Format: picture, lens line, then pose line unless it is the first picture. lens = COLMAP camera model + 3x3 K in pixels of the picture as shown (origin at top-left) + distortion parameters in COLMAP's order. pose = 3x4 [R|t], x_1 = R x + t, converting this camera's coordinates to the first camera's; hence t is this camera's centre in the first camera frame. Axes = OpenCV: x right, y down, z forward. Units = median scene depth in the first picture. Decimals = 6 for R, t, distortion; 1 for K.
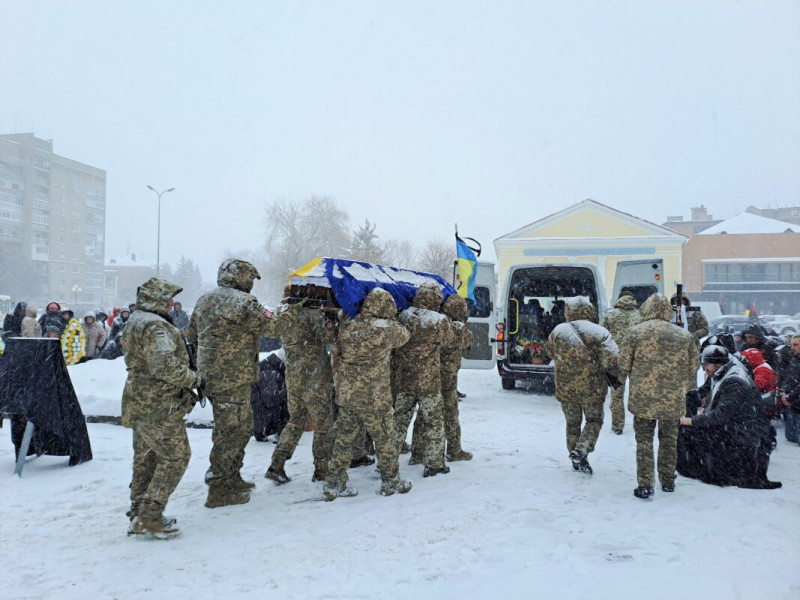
lens RADIAL K [[581.7, 0, 394.1], [0, 581.7, 295.0], [0, 0, 1]] dist [0.101486, -0.111787]
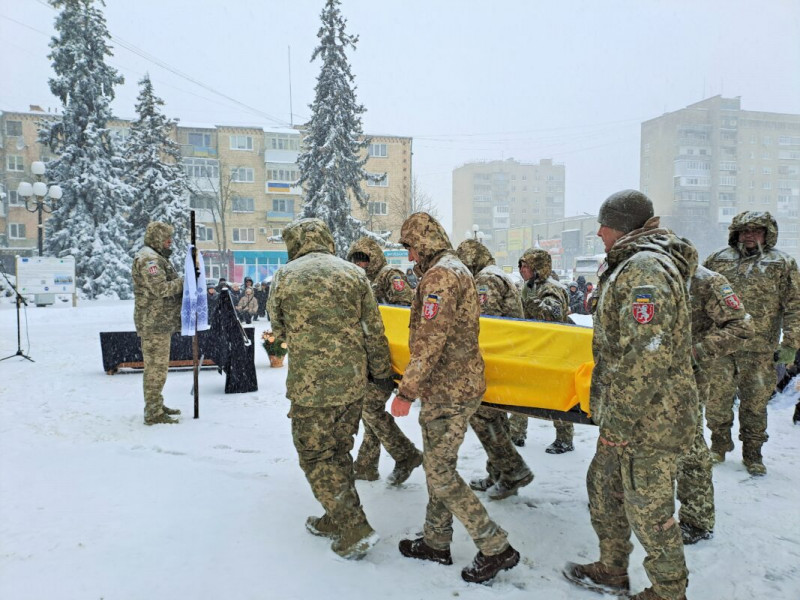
lens RADIAL K [[581.7, 0, 394.1], [0, 581.7, 295.0], [0, 0, 1]] dist [0.101486, -0.111787]
pose [[0.457420, 0.029501, -0.888761, 0.048056], [0.026969, 0.998530, 0.047025, 0.002435], [0.888841, -0.045479, 0.455952, 0.050749]]
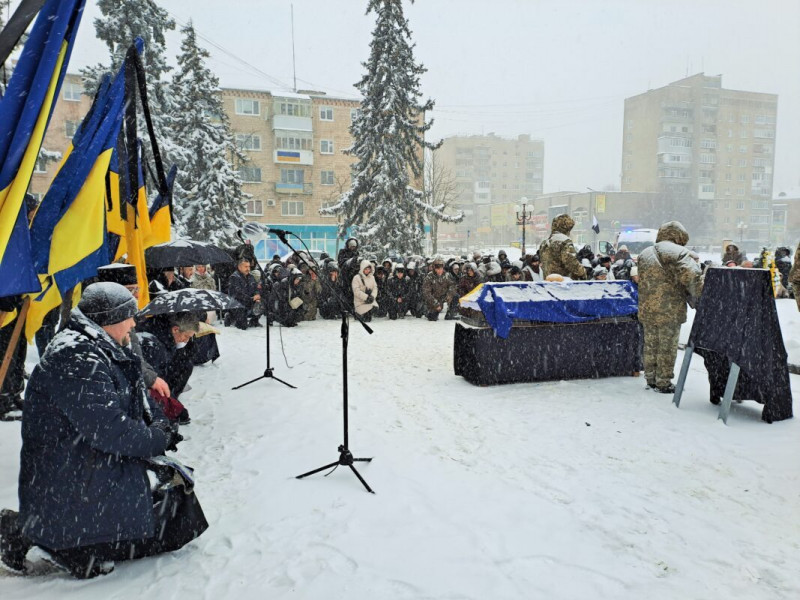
lens RADIAL K [[579.6, 0, 399.3], [0, 579.6, 286.5], [0, 0, 1]] dist [0.113452, -0.126657]
pose [[0.531433, 0.051869, -0.845511, -0.008734], [0.024171, 0.996789, 0.076342, 0.001312], [0.846755, -0.061007, 0.528473, 0.007771]]
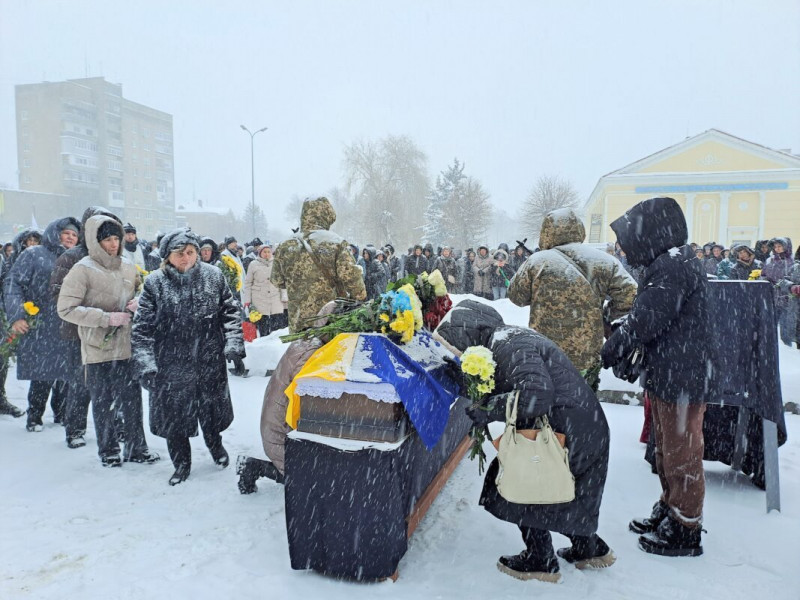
lens RADIAL K [[581.7, 0, 394.1], [0, 581.7, 295.0], [0, 0, 1]] dist [0.101486, -0.111787]
pose [[0.997124, -0.000571, -0.075785, -0.057667], [0.007615, 0.995665, 0.092704, 0.001697], [0.075403, -0.093014, 0.992805, 0.023566]]
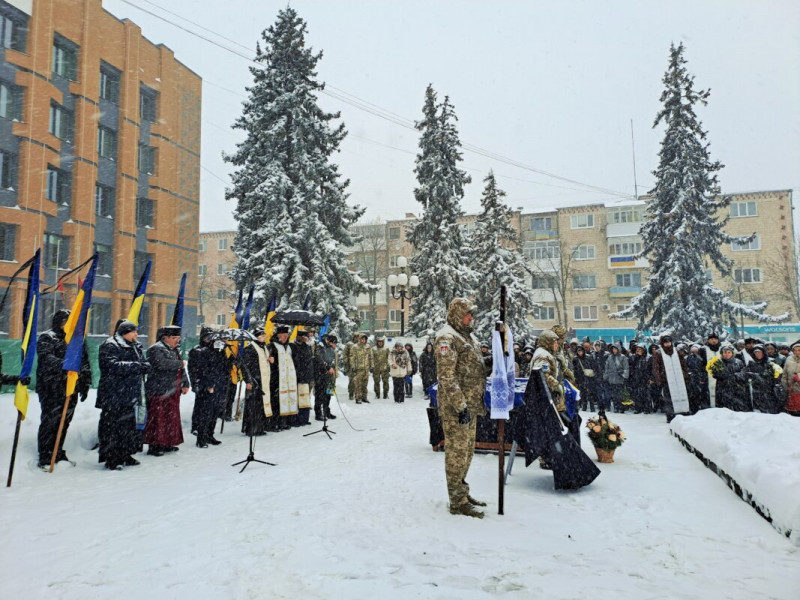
lens RADIAL K [[579.6, 0, 399.3], [0, 579.6, 286.5], [0, 0, 1]] dist [0.113452, -0.126657]
pose [[-0.091516, -0.113919, -0.989266, 0.040458], [0.026406, 0.992808, -0.116769, 0.002622], [0.995453, -0.036809, -0.087850, 0.057477]]
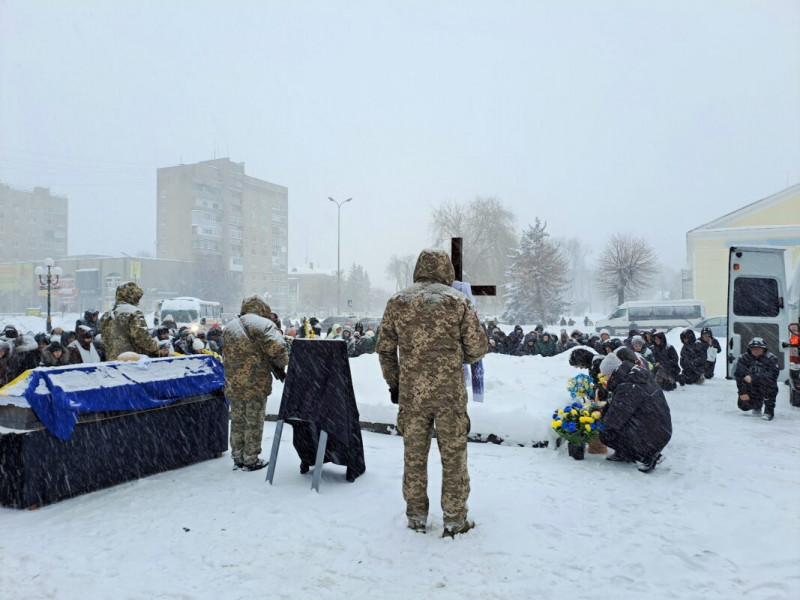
lens RADIAL K [[581.2, 0, 401.6], [0, 581.2, 293.8], [0, 0, 1]] dist [0.105714, -0.101684]
pose [[0.967173, -0.019144, -0.253398, -0.015871], [0.017414, 0.999807, -0.009070, 0.000689], [0.253522, 0.004360, 0.967320, 0.009277]]
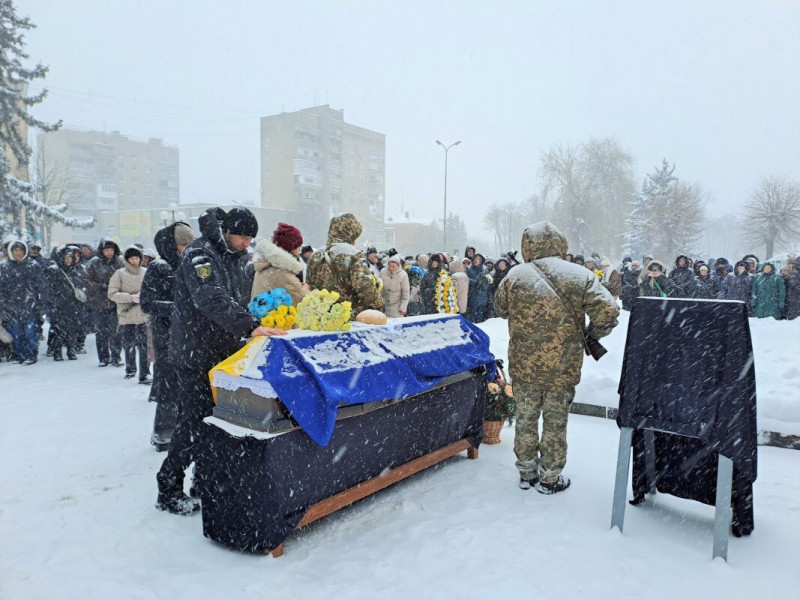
lens RADIAL K [[581.0, 0, 408.9], [0, 581.0, 291.9], [0, 0, 1]] dist [0.111316, -0.118785]
pose [[0.922394, 0.020977, -0.385679, -0.041237], [0.006893, 0.997471, 0.070737, 0.001489], [0.386188, -0.067906, 0.919917, 0.024727]]
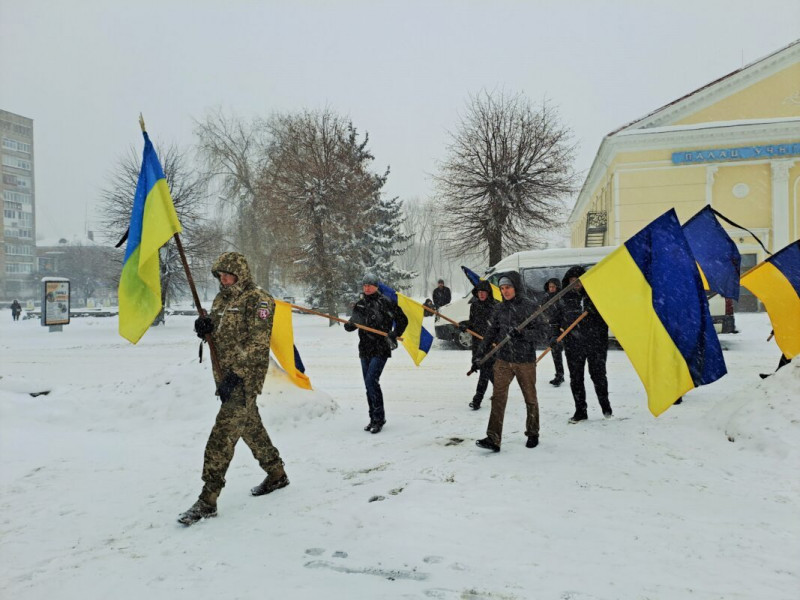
lens RADIAL K [[581.2, 0, 401.6], [0, 581.2, 293.8], [0, 0, 1]] dist [0.105714, -0.101684]
pose [[0.998989, -0.027722, -0.035401, 0.011791], [0.028576, 0.999307, 0.023871, 0.013451], [0.034715, -0.024859, 0.999088, 0.347258]]
